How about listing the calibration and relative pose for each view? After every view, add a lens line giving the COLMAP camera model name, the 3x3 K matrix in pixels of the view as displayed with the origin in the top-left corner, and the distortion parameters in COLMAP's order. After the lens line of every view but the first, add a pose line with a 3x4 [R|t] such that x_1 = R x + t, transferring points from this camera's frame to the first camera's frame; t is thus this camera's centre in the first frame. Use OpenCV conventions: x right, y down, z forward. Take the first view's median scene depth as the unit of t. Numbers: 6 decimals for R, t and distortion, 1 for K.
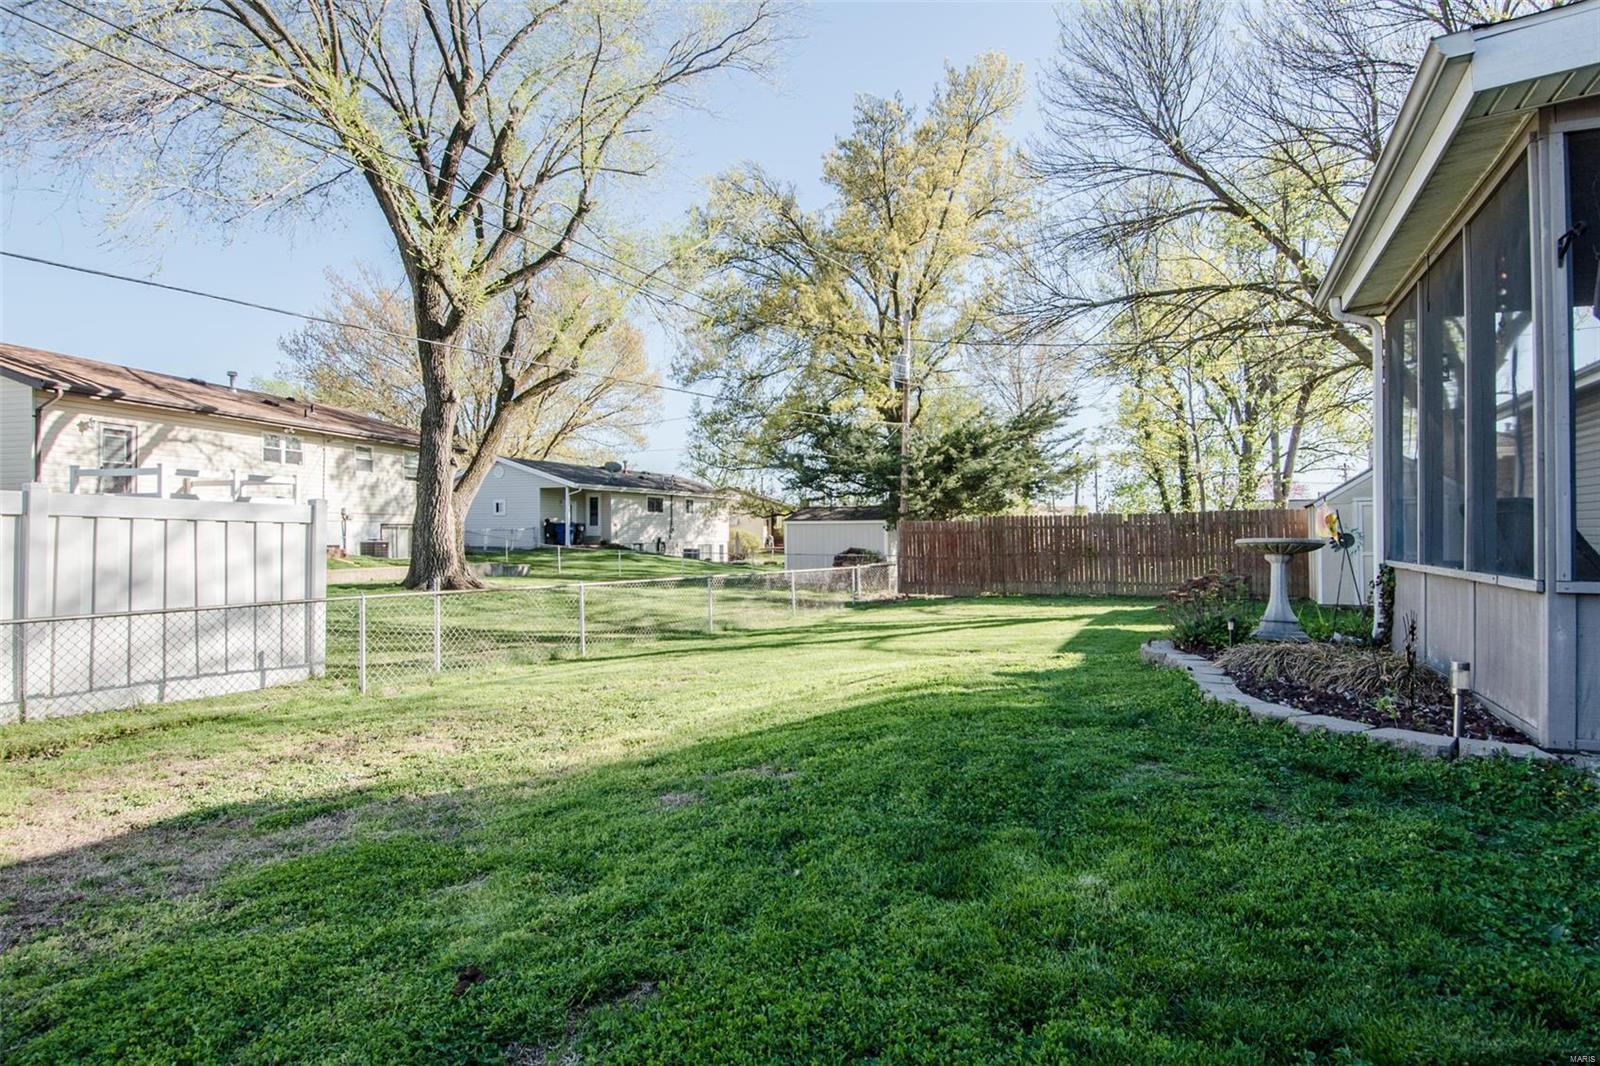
lens RADIAL K [[841.7, 0, 807.5], [0, 841.7, 534.3], [0, 0, 1]] dist [0.045518, -0.048407]
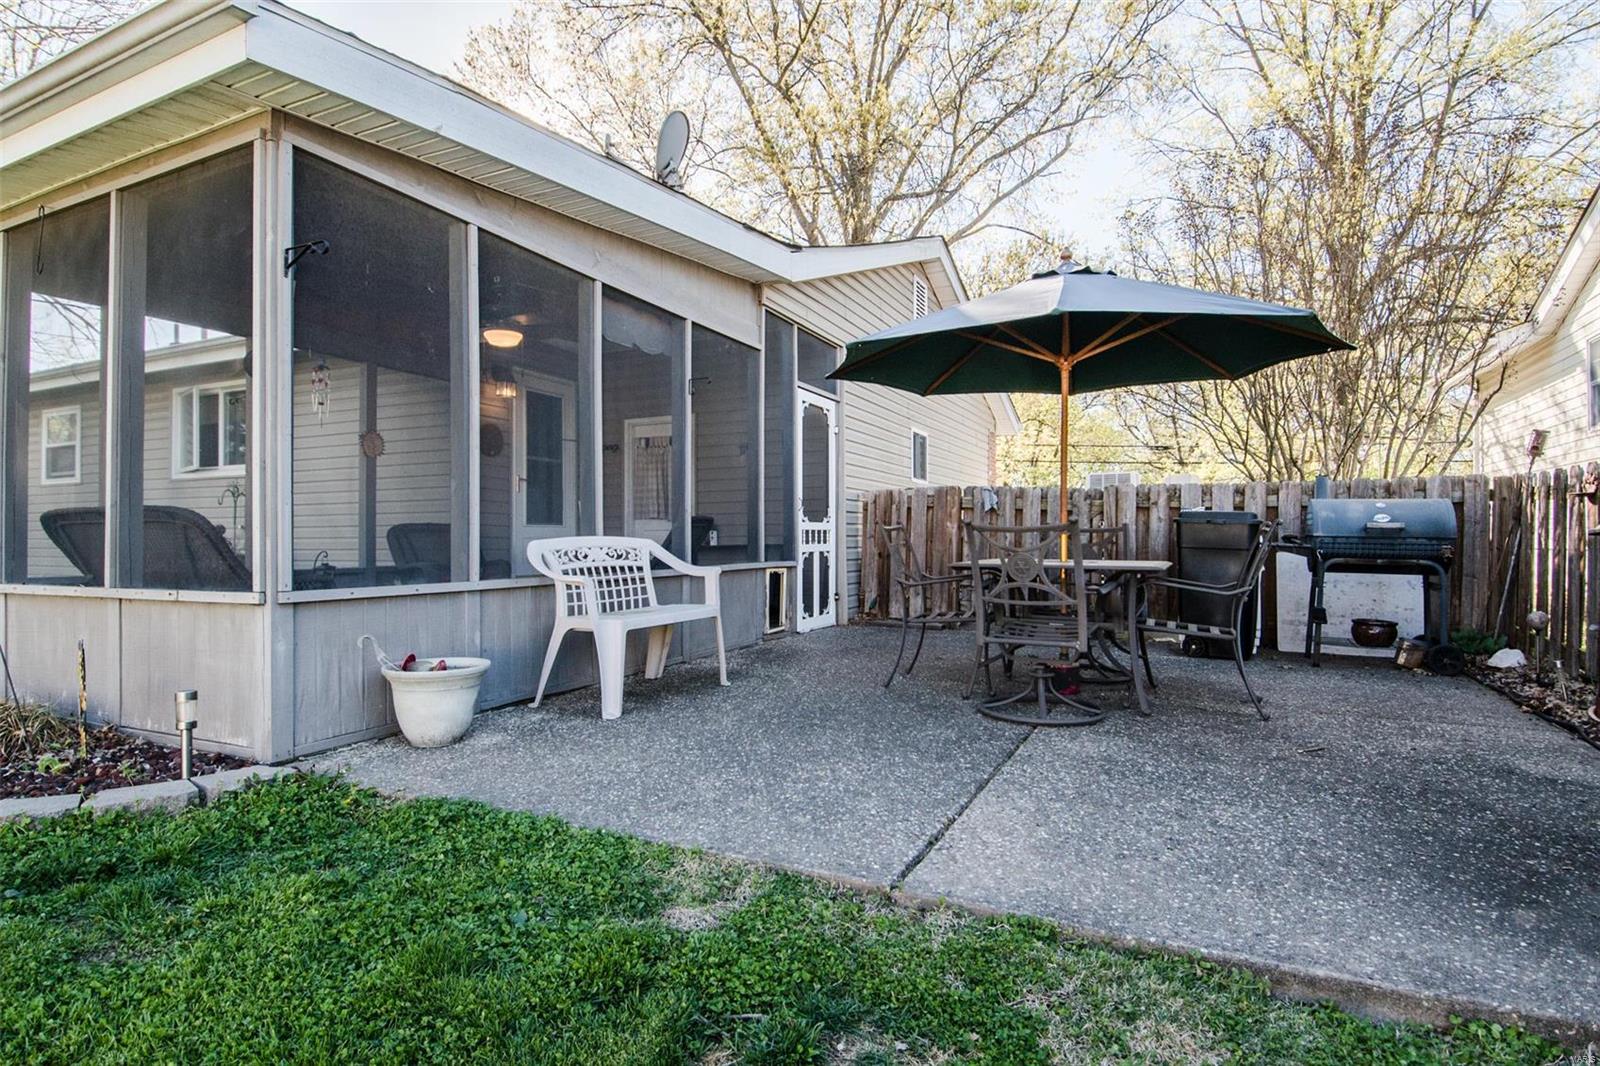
lens RADIAL K [[841.7, 0, 807.5], [0, 841.7, 534.3], [0, 0, 1]] dist [0.045518, -0.048407]
pose [[-0.001603, 0.010833, 0.999940, -0.112595], [0.003746, 0.999934, -0.010827, 0.001110], [-0.999992, 0.003728, -0.001644, 0.383067]]
